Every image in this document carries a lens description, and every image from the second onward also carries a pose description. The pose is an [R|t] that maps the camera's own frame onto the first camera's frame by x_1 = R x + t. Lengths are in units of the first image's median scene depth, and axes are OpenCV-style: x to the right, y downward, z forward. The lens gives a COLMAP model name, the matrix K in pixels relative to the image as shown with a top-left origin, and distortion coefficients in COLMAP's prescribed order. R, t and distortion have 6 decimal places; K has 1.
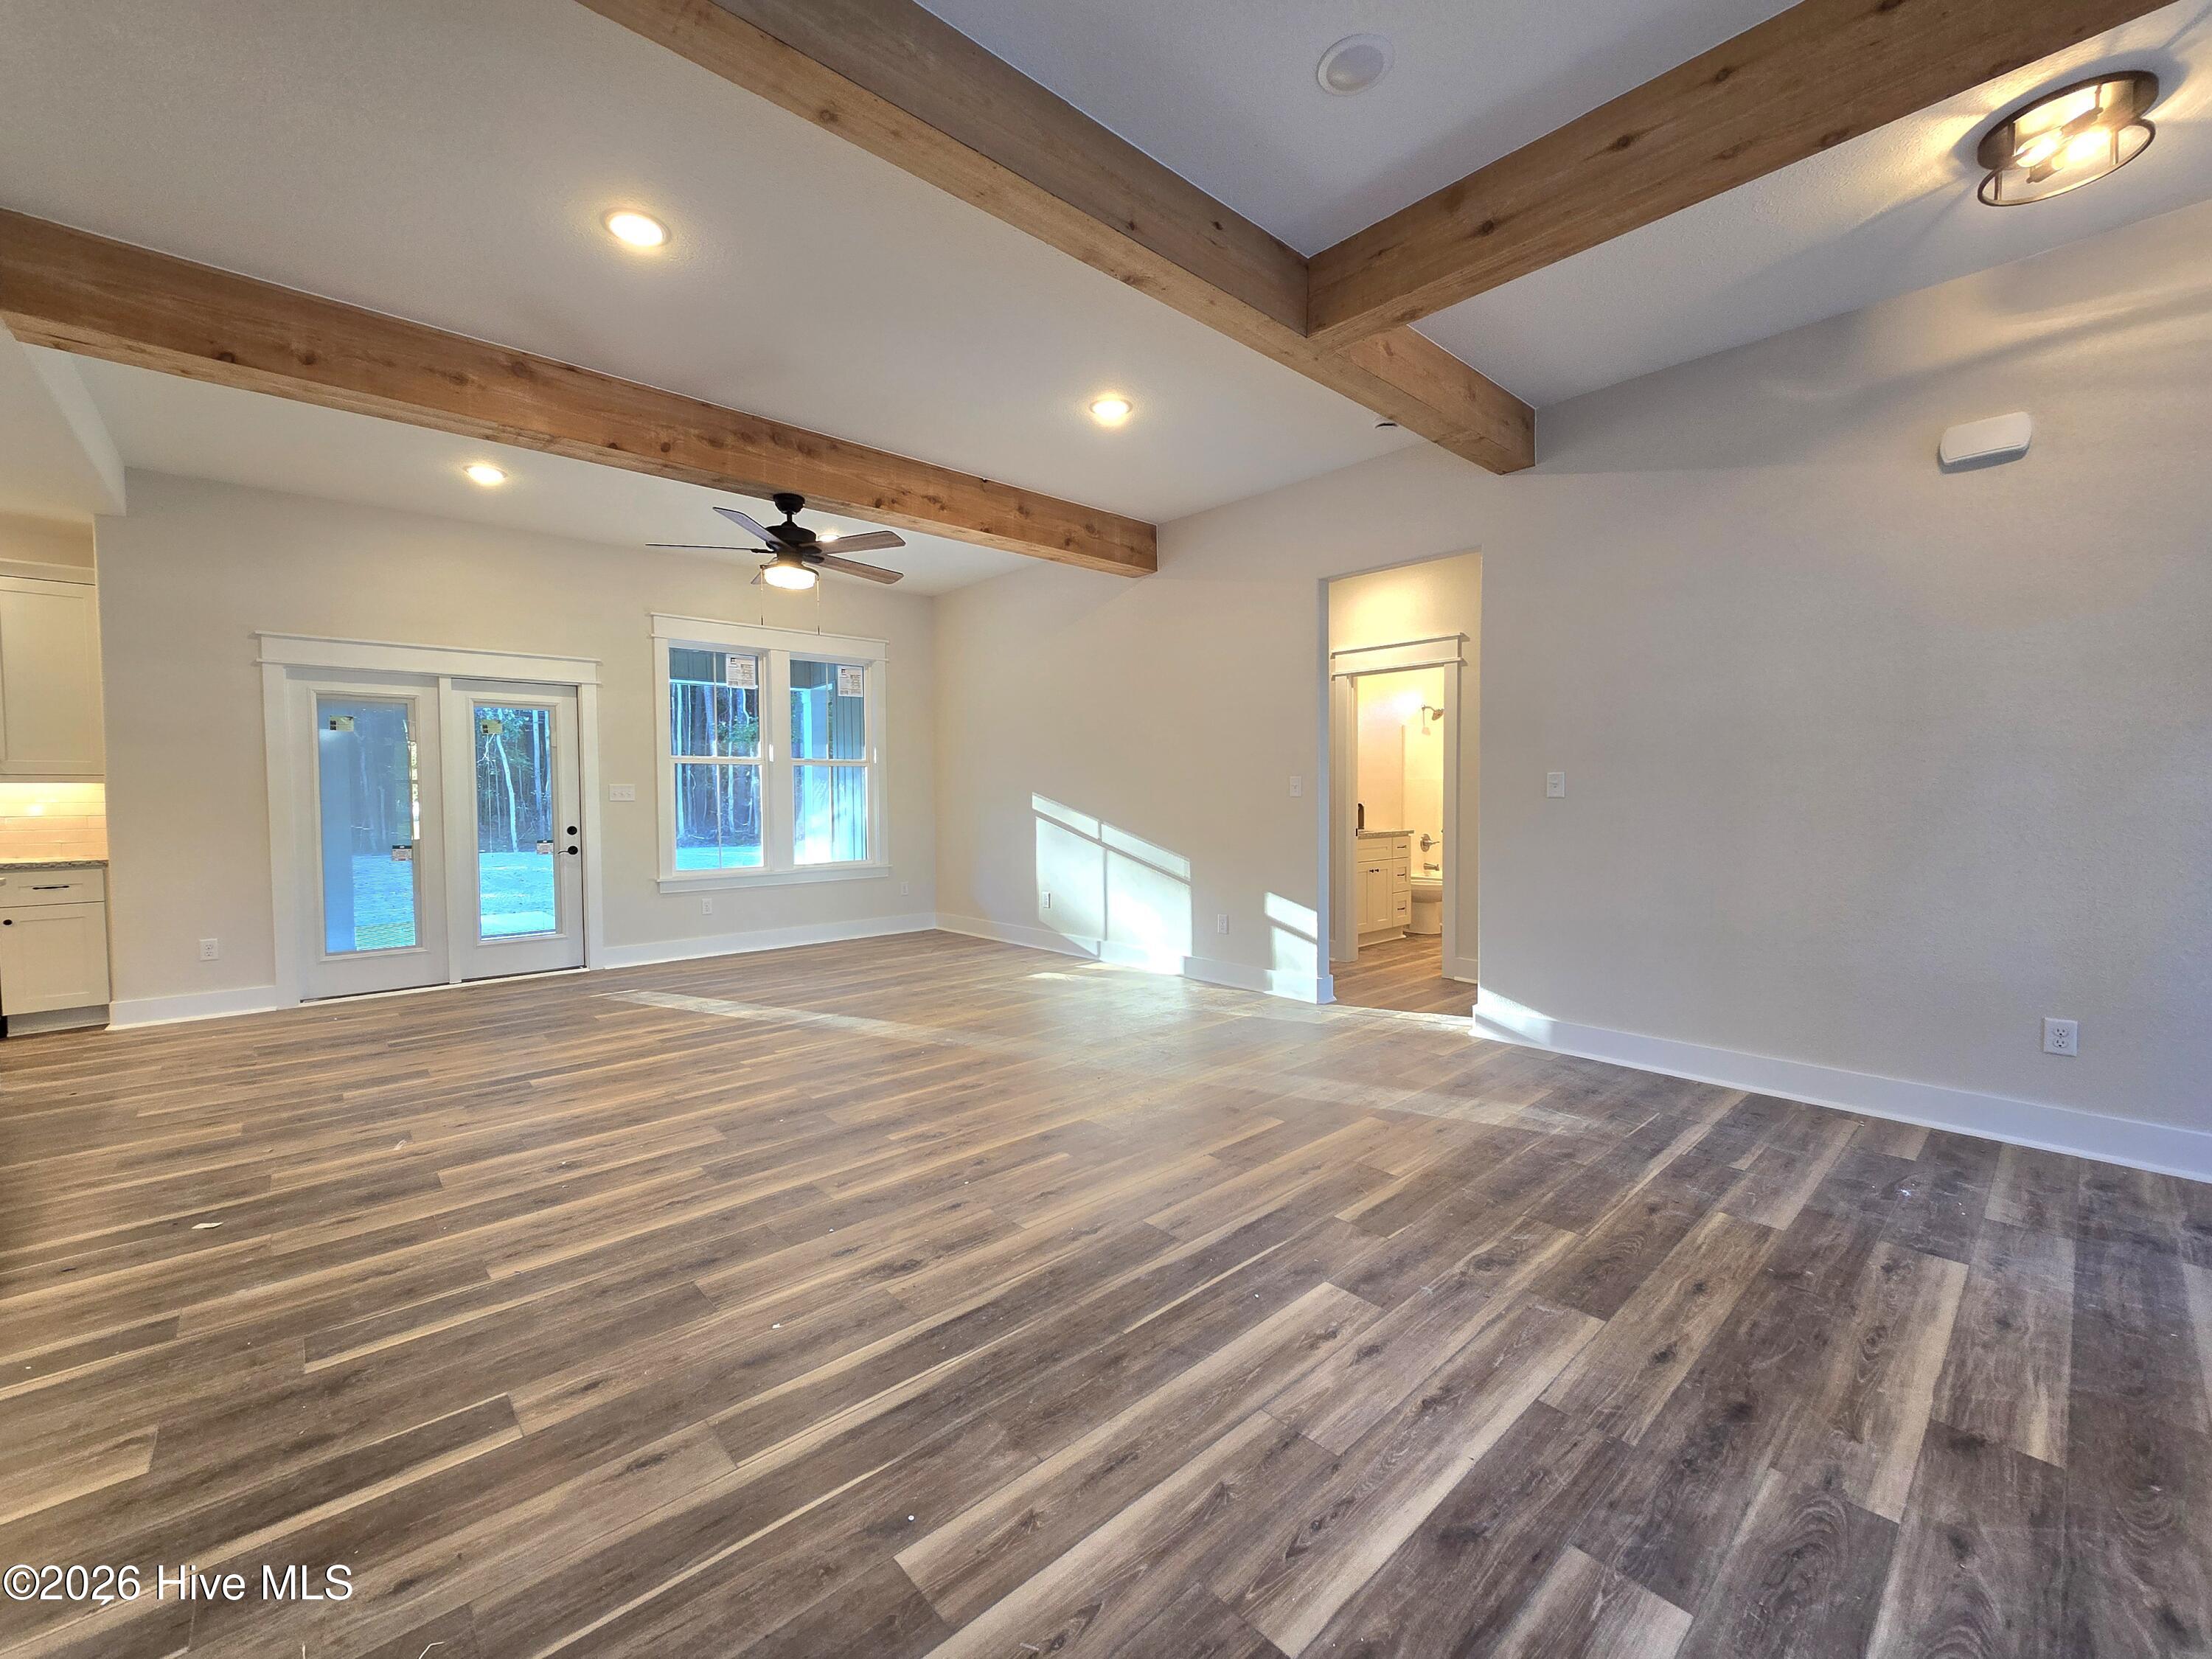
lens RADIAL K [[906.0, 0, 1096.4], [0, 906.0, 823.4], [0, 0, 1]] dist [-0.004701, 0.001286]
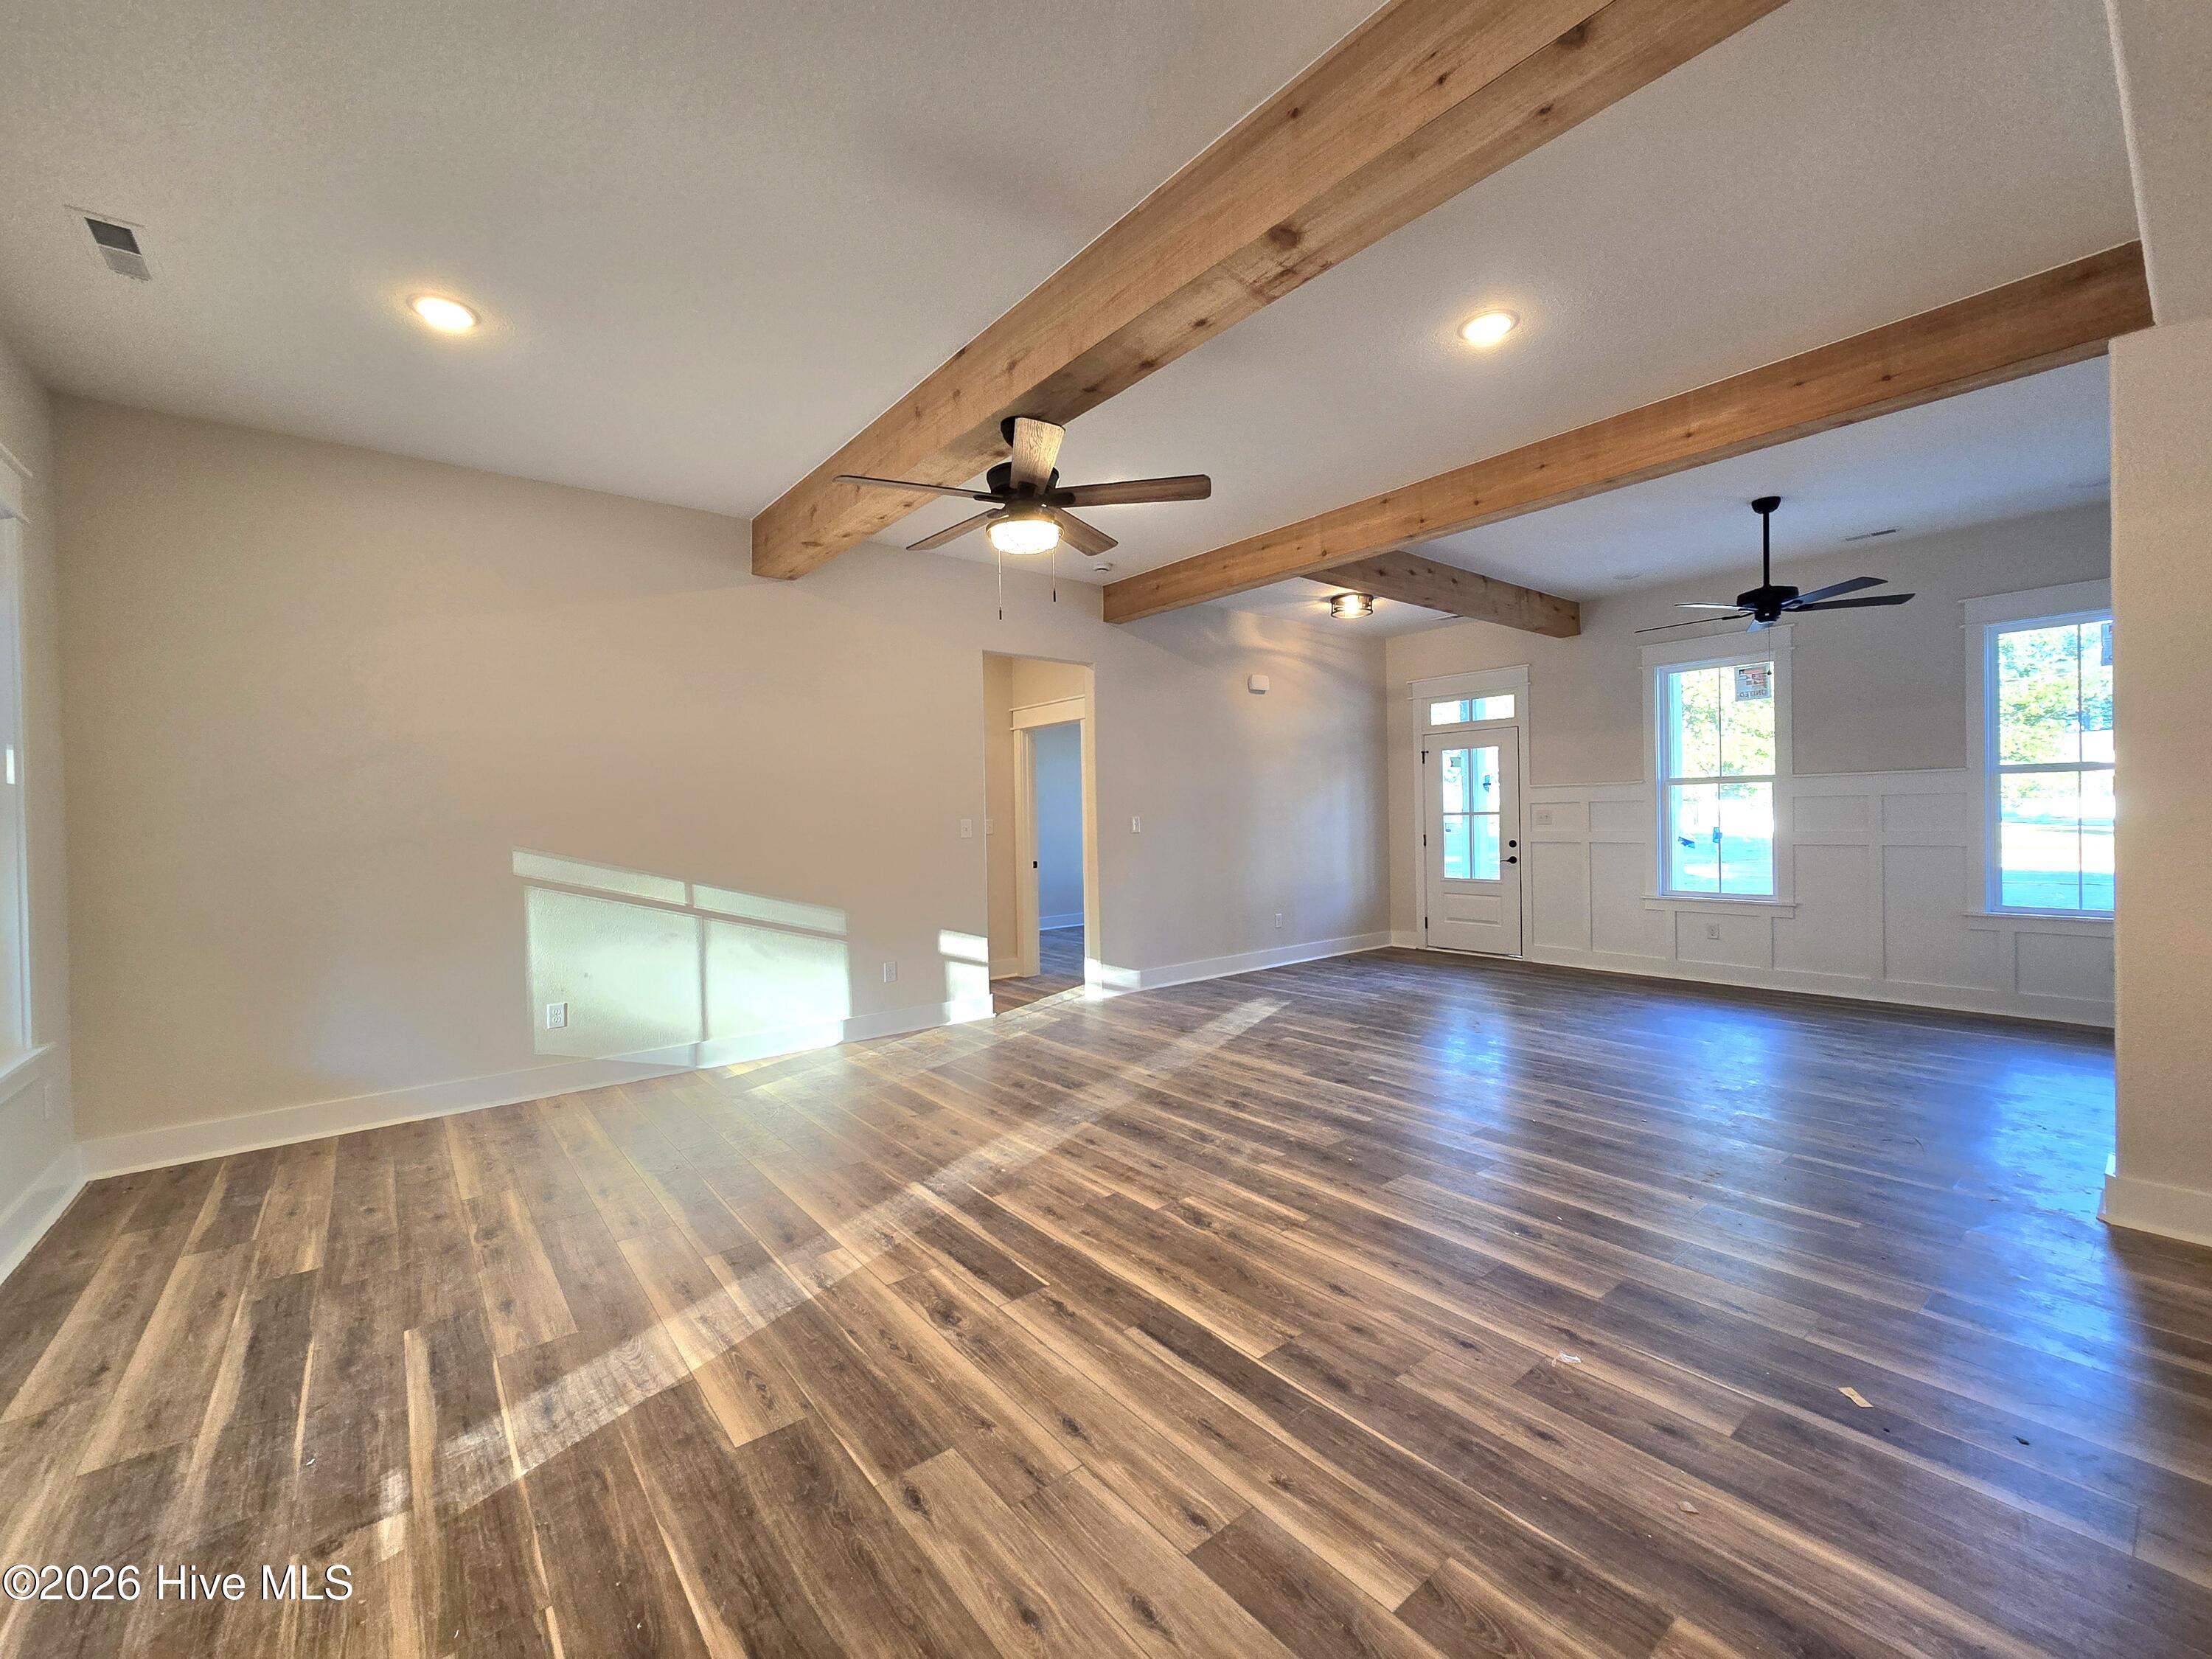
lens RADIAL K [[906.0, 0, 1098.8], [0, 906.0, 818.4], [0, 0, 1]] dist [-0.004701, 0.001286]
pose [[0.055820, 0.004680, 0.998430, -1.041326], [0.053458, 0.998541, -0.007669, -0.043556], [-0.997009, 0.053802, 0.055488, 0.914711]]
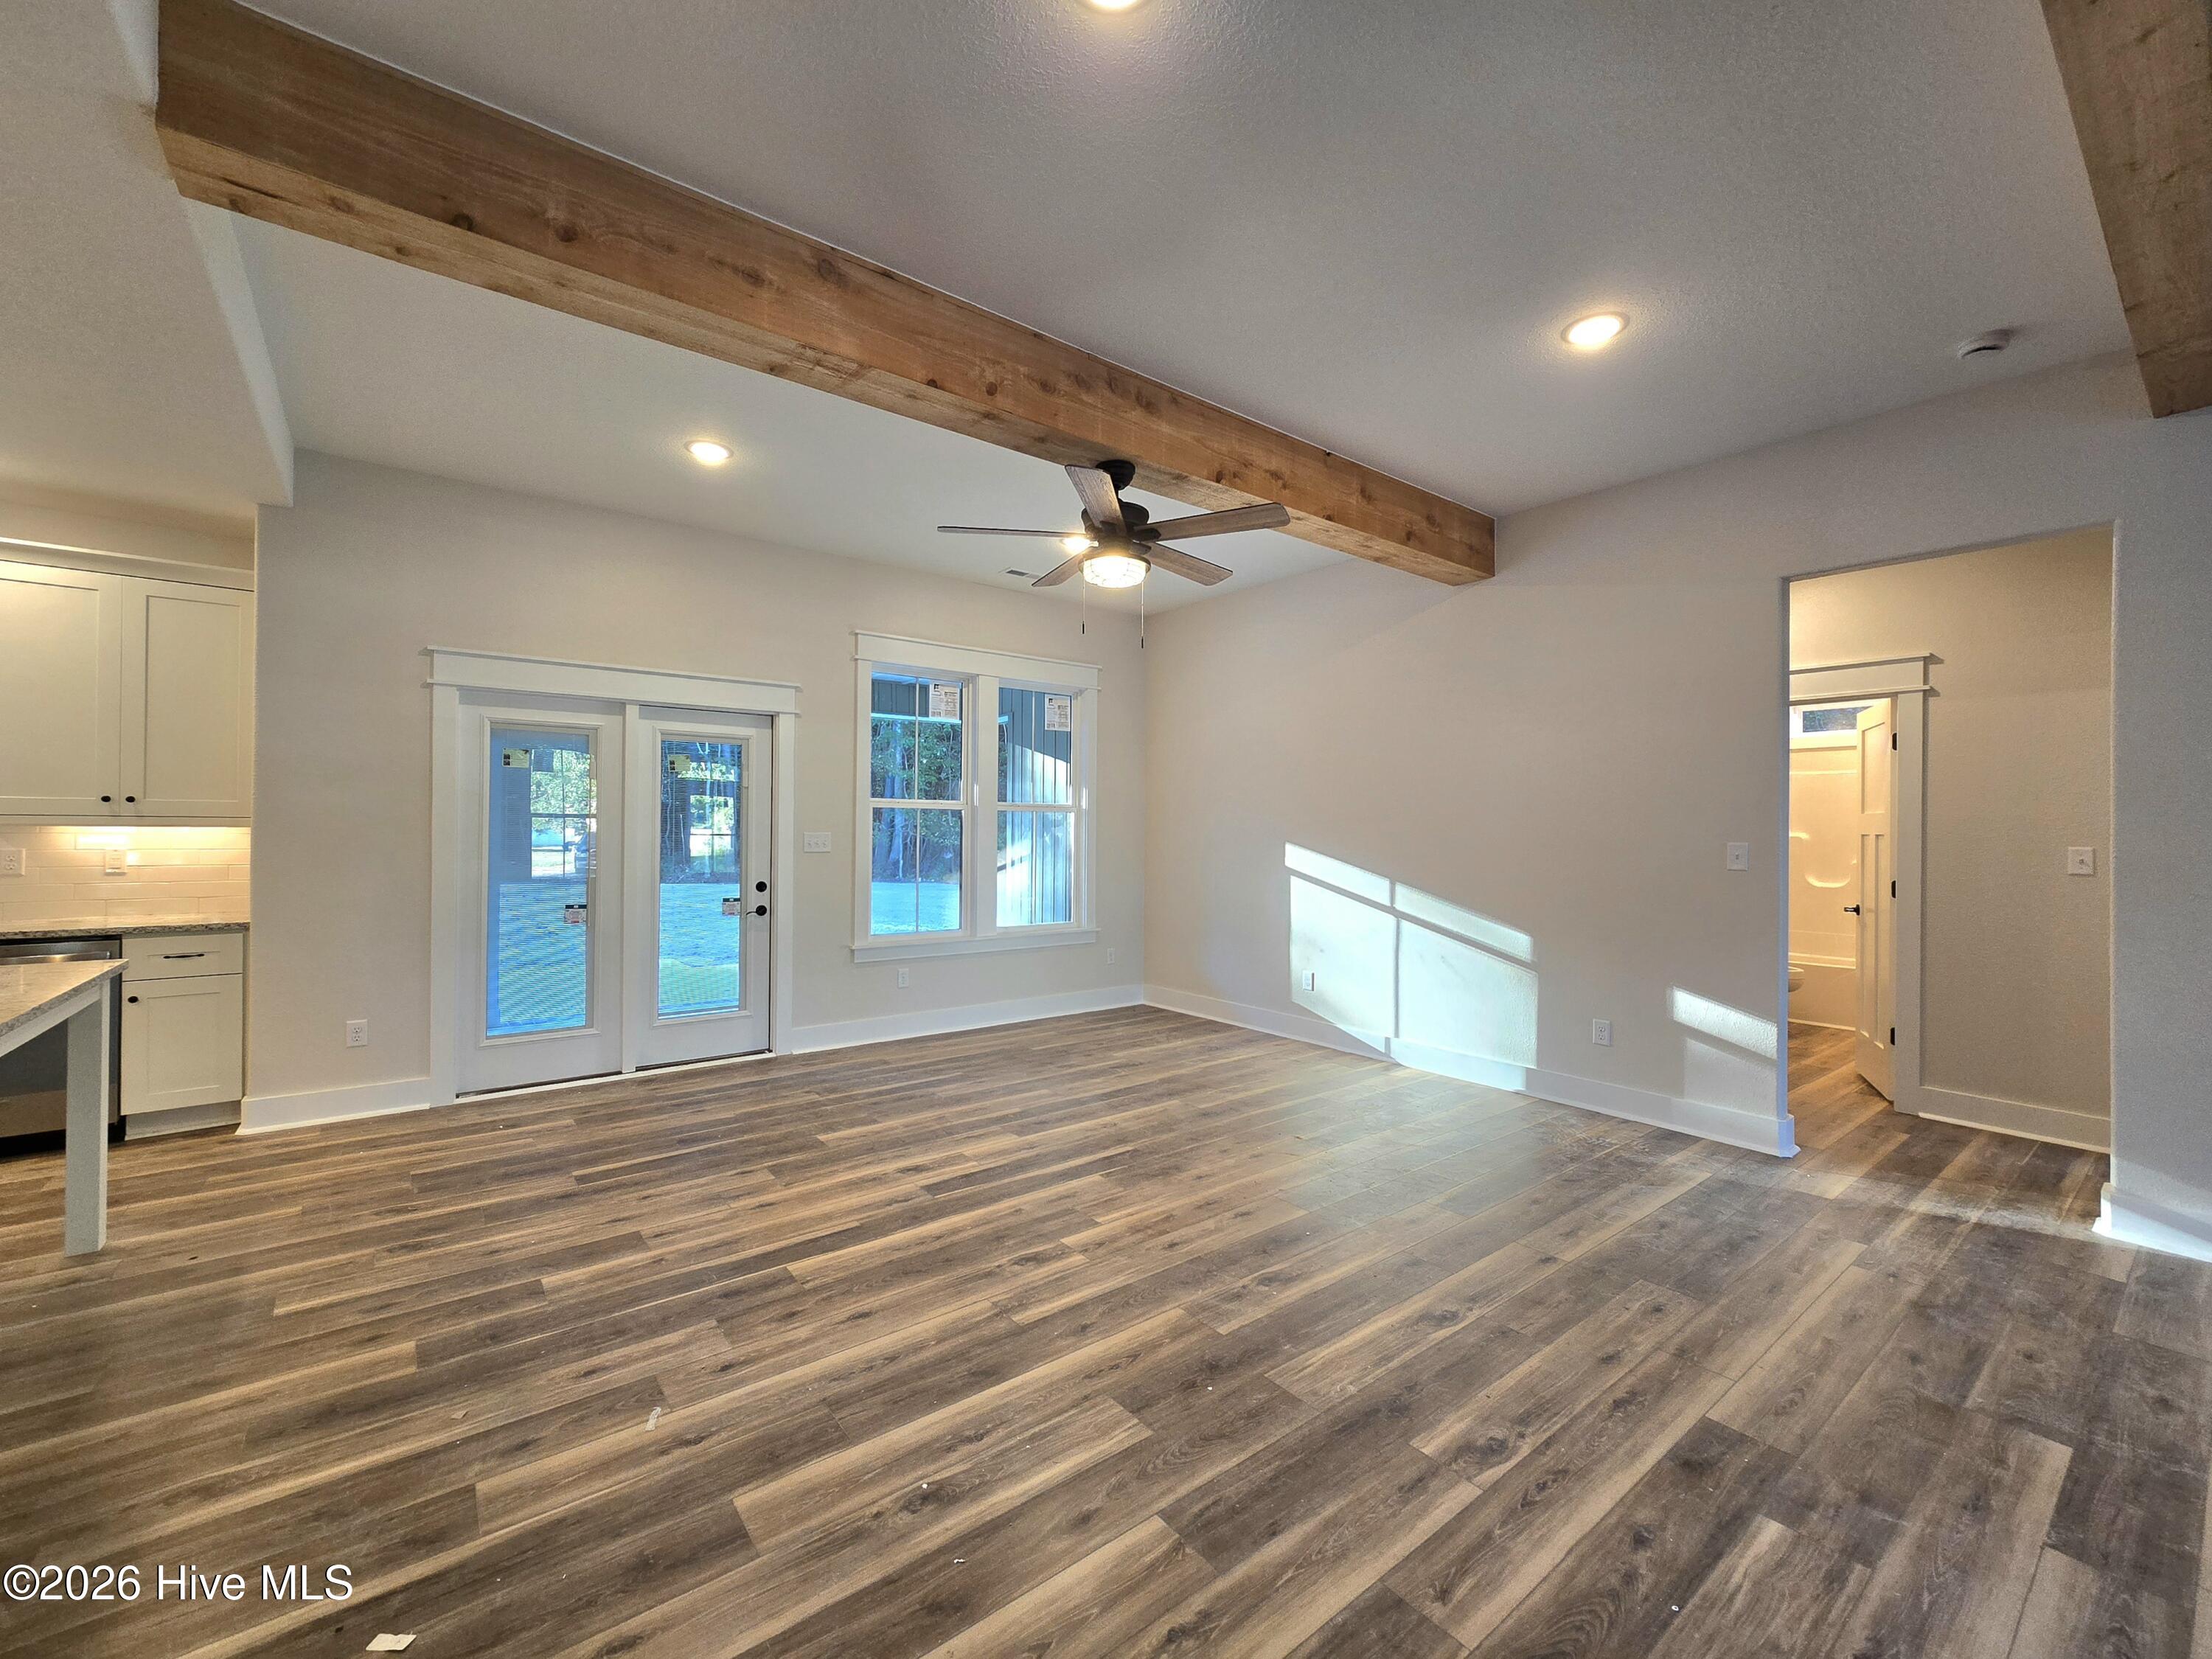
lens RADIAL K [[906.0, 0, 1092.0], [0, 906.0, 823.8], [0, 0, 1]] dist [-0.004701, 0.001286]
pose [[0.996952, 0.015582, -0.076450, -0.295981], [-0.018576, 0.999082, -0.038601, -0.033841], [0.075779, 0.039904, 0.996326, 0.259025]]
